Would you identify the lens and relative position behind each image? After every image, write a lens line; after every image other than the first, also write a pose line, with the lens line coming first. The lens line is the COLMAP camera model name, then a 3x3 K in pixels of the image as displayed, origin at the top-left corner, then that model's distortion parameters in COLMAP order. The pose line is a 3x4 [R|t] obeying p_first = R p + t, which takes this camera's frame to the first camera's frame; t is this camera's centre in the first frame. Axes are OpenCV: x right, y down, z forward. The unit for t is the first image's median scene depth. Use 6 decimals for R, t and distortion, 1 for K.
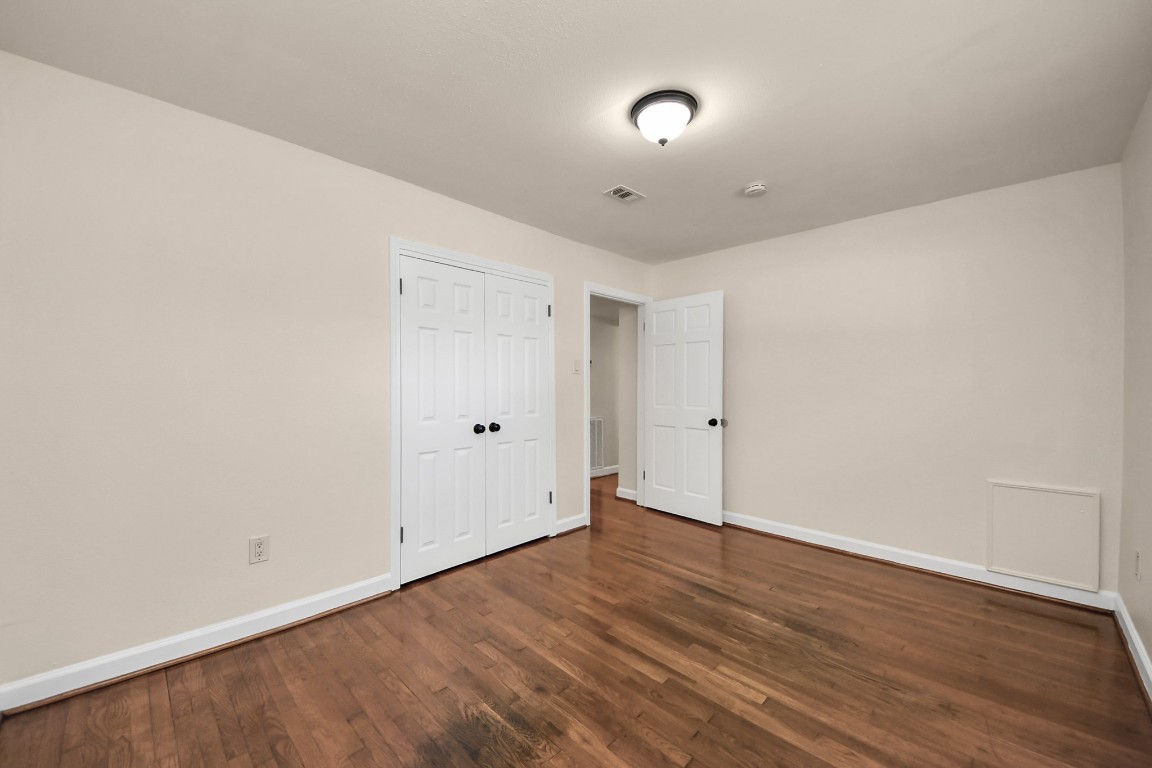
lens RADIAL K [[423.5, 0, 569.1], [0, 423.5, 378.2], [0, 0, 1]] dist [0.013475, -0.009172]
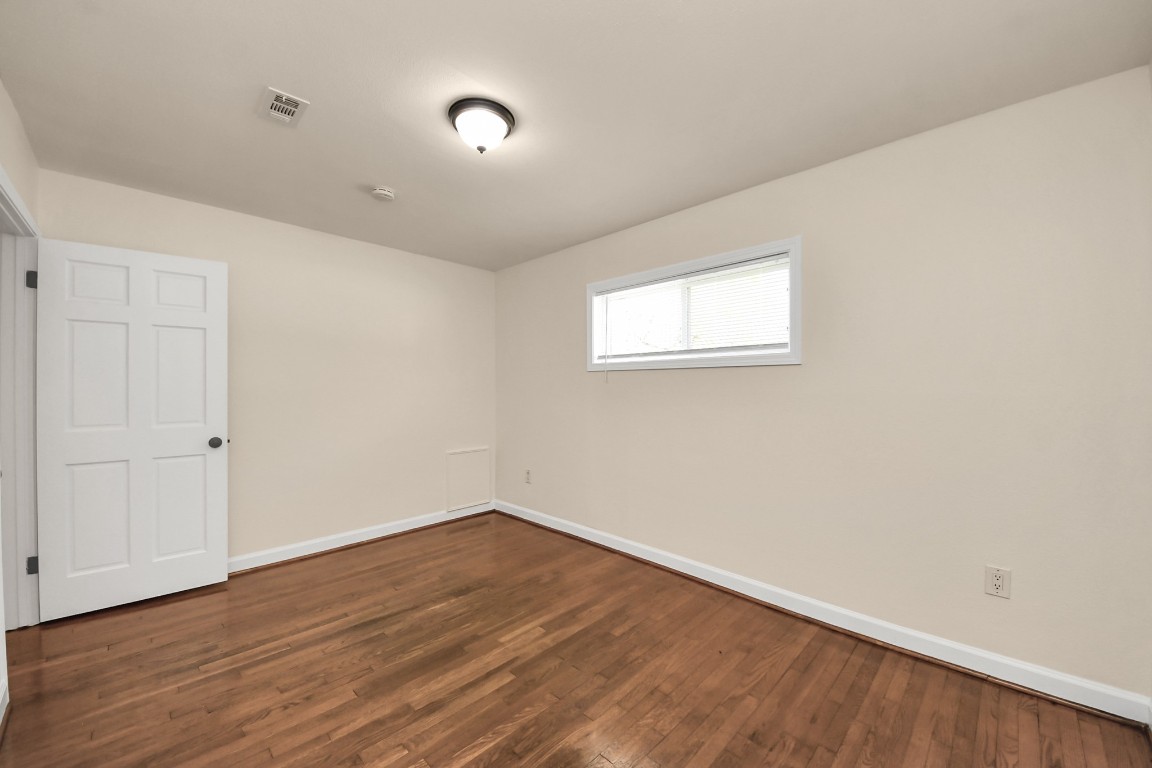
lens RADIAL K [[423.5, 0, 574.4], [0, 423.5, 376.7], [0, 0, 1]] dist [0.013475, -0.009172]
pose [[0.027353, 0.018233, 0.999460, -0.571864], [-0.014143, 0.999741, -0.017851, -0.007244], [-0.999526, -0.013647, 0.027604, 0.564583]]
